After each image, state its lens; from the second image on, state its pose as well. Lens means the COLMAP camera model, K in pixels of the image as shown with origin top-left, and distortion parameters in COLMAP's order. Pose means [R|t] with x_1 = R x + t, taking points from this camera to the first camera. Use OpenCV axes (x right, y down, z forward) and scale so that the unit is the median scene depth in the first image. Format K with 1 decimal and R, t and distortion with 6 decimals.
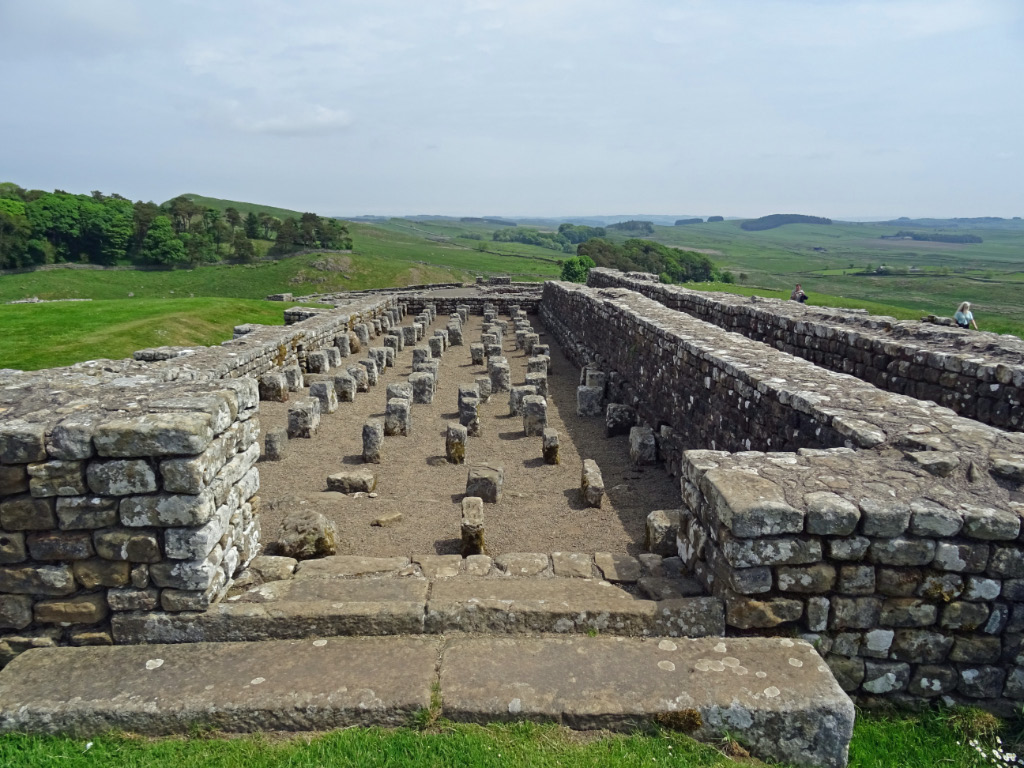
lens RADIAL K [[726.9, 0, 516.2], [0, 726.9, 387.8], [0, 0, 1]] dist [-0.005879, -0.004083]
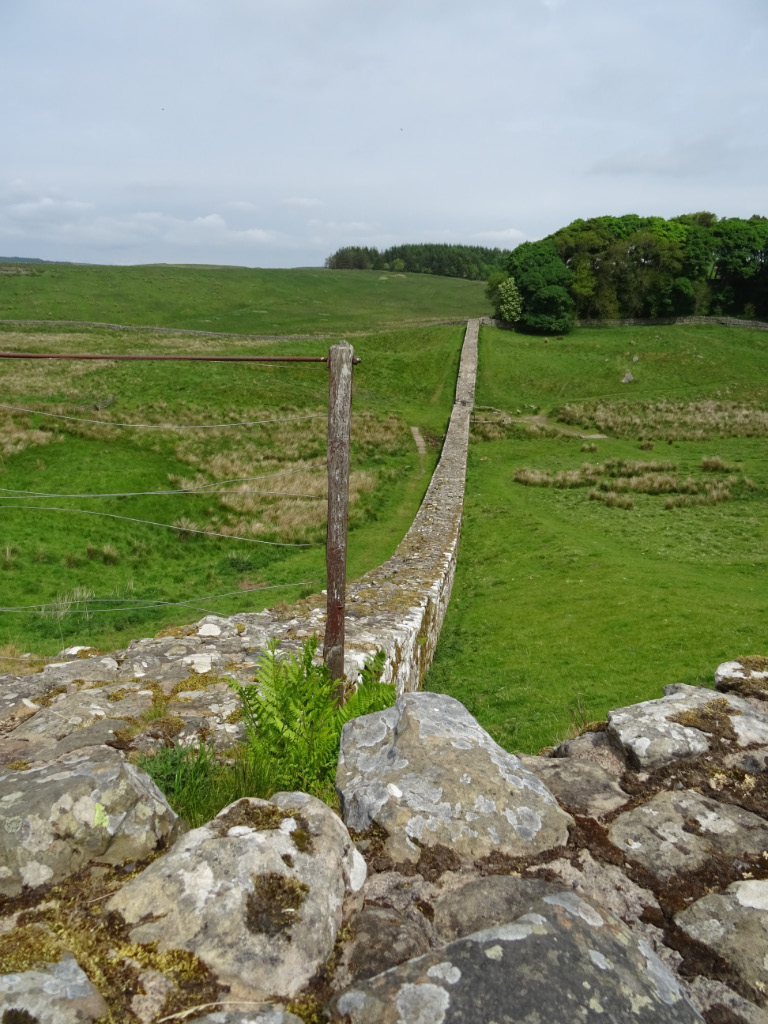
lens RADIAL K [[726.9, 0, 379.4], [0, 726.9, 514.6], [0, 0, 1]] dist [-0.005879, -0.004083]
pose [[0.462838, 0.274334, -0.842925, -0.126016], [-0.224466, 0.956186, 0.187944, -0.043888], [0.857552, 0.102221, 0.504138, 0.354104]]
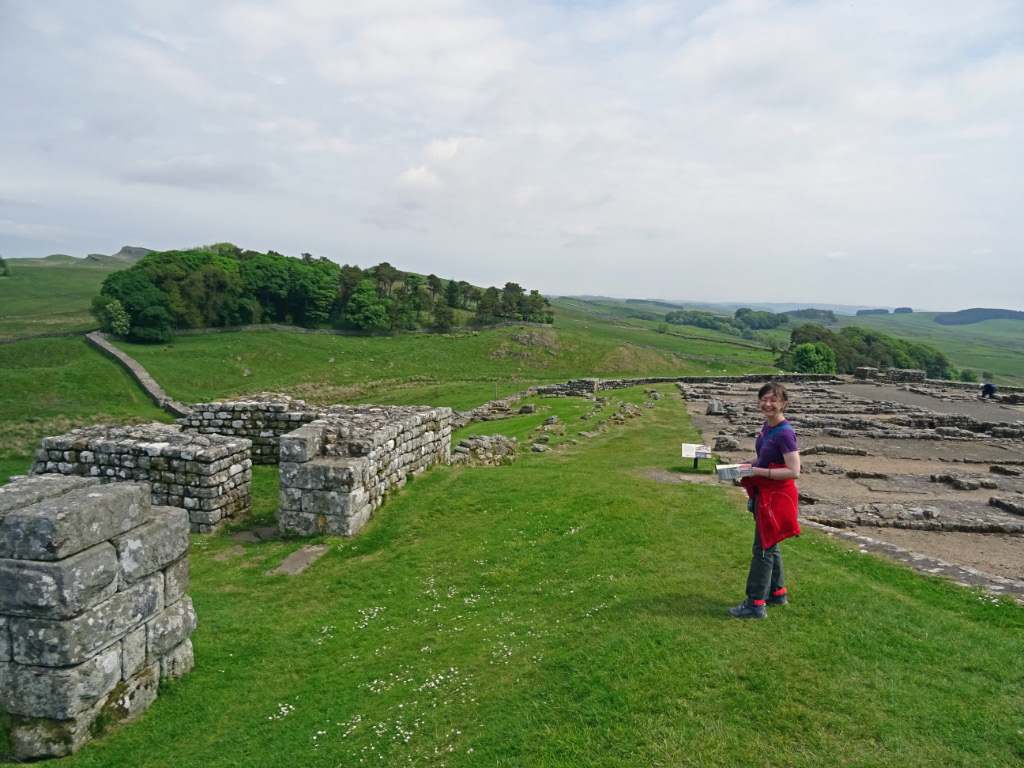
lens RADIAL K [[726.9, 0, 516.2], [0, 726.9, 387.8], [0, 0, 1]] dist [-0.005879, -0.004083]
pose [[0.975749, 0.062157, -0.209880, -0.084627], [-0.084376, 0.991542, -0.098618, -0.017658], [0.201975, 0.113935, 0.972741, 0.120758]]
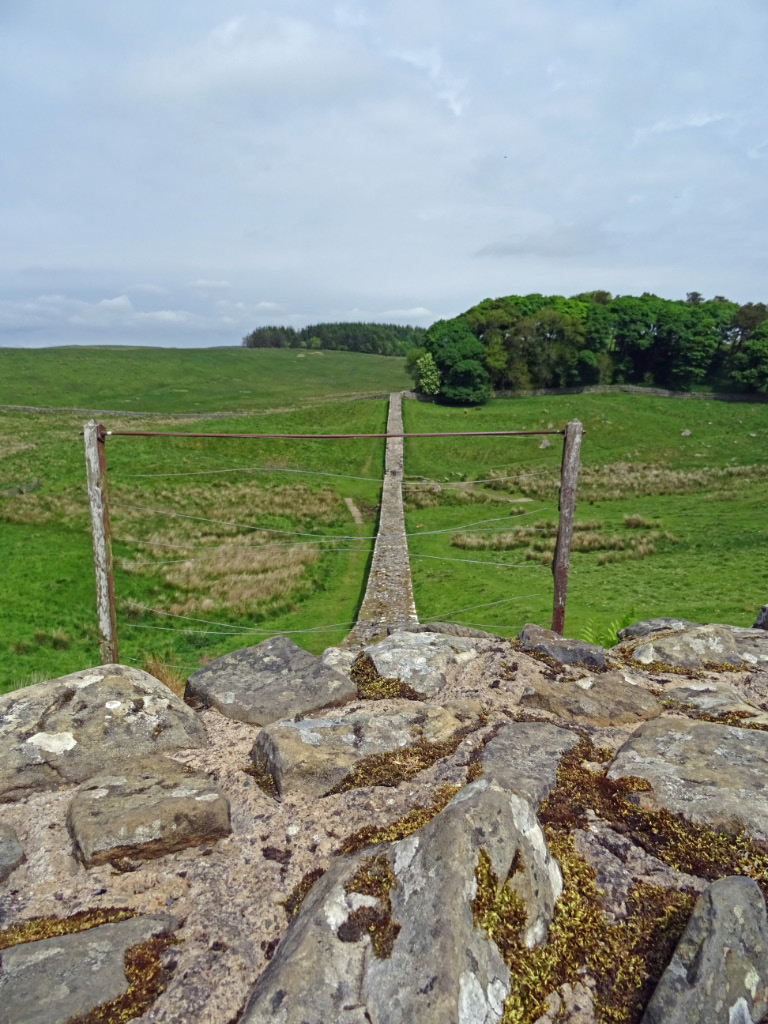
lens RADIAL K [[726.9, 0, 379.4], [0, 726.9, 514.6], [0, 0, 1]] dist [-0.005879, -0.004083]
pose [[0.560041, 0.168852, -0.811075, -0.125485], [-0.192331, 0.978761, 0.070958, -0.042630], [0.805831, 0.116255, 0.580622, 0.347193]]
